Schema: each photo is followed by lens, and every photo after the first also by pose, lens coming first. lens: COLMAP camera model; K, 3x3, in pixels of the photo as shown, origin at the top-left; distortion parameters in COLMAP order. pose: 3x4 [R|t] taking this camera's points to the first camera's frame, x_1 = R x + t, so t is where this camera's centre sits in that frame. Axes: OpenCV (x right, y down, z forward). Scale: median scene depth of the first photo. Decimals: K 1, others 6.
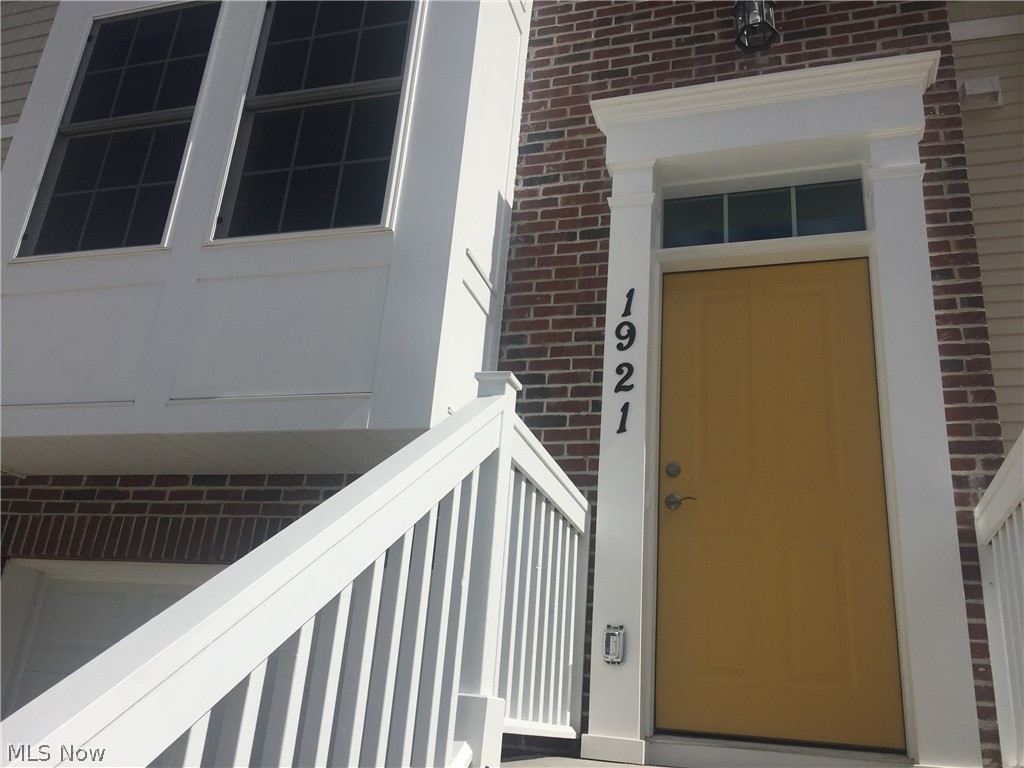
lens RADIAL K [[880.1, 0, 515.9], [0, 880.1, 385.3], [0, 0, 1]] dist [0.063306, -0.055396]
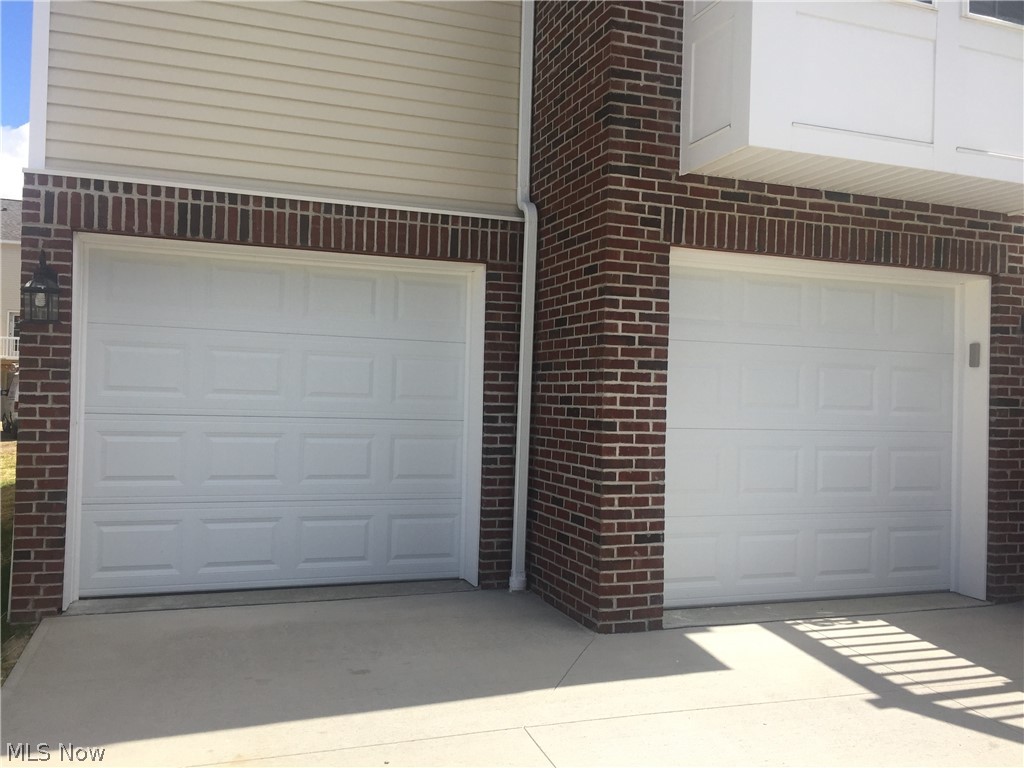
lens RADIAL K [[880.1, 0, 516.4], [0, 880.1, 390.1], [0, 0, 1]] dist [0.063306, -0.055396]
pose [[0.796885, -0.058096, 0.601332, -1.525045], [-0.188285, 0.921906, 0.338582, 0.018486], [-0.574041, -0.383033, 0.723714, 0.239312]]
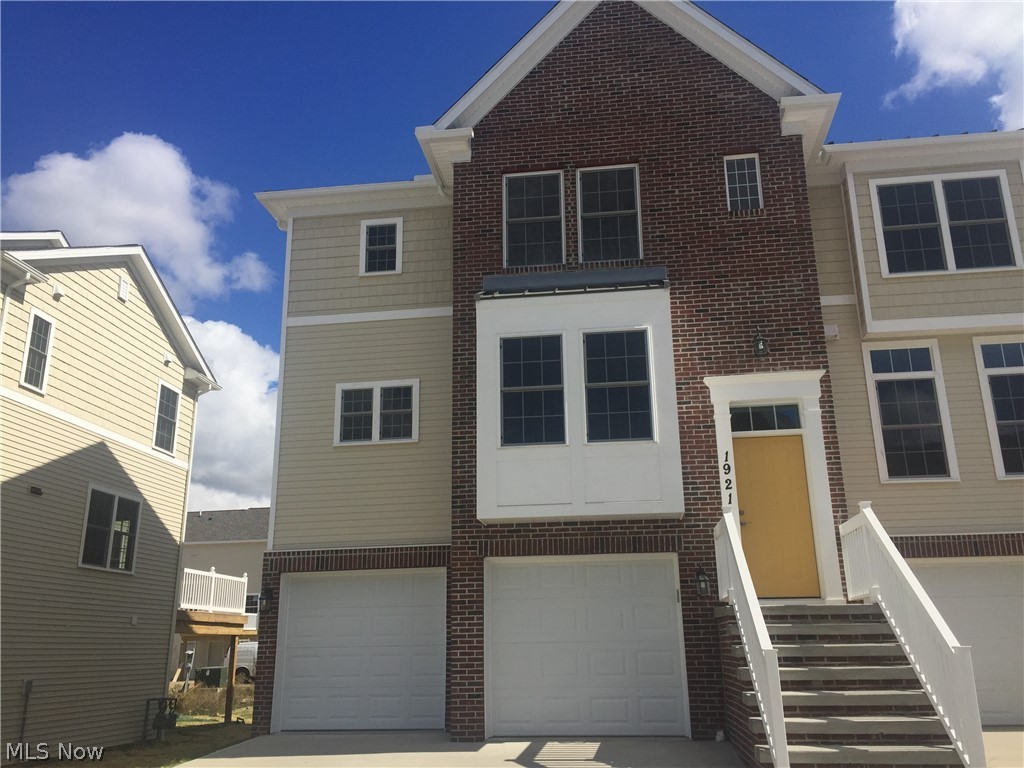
lens RADIAL K [[880.1, 0, 513.2], [0, 880.1, 375.8], [0, 0, 1]] dist [0.063306, -0.055396]
pose [[0.982122, -0.046345, 0.182452, -0.999568], [0.029674, 0.995218, 0.093065, -0.601555], [-0.185892, -0.085987, 0.978800, -1.564371]]
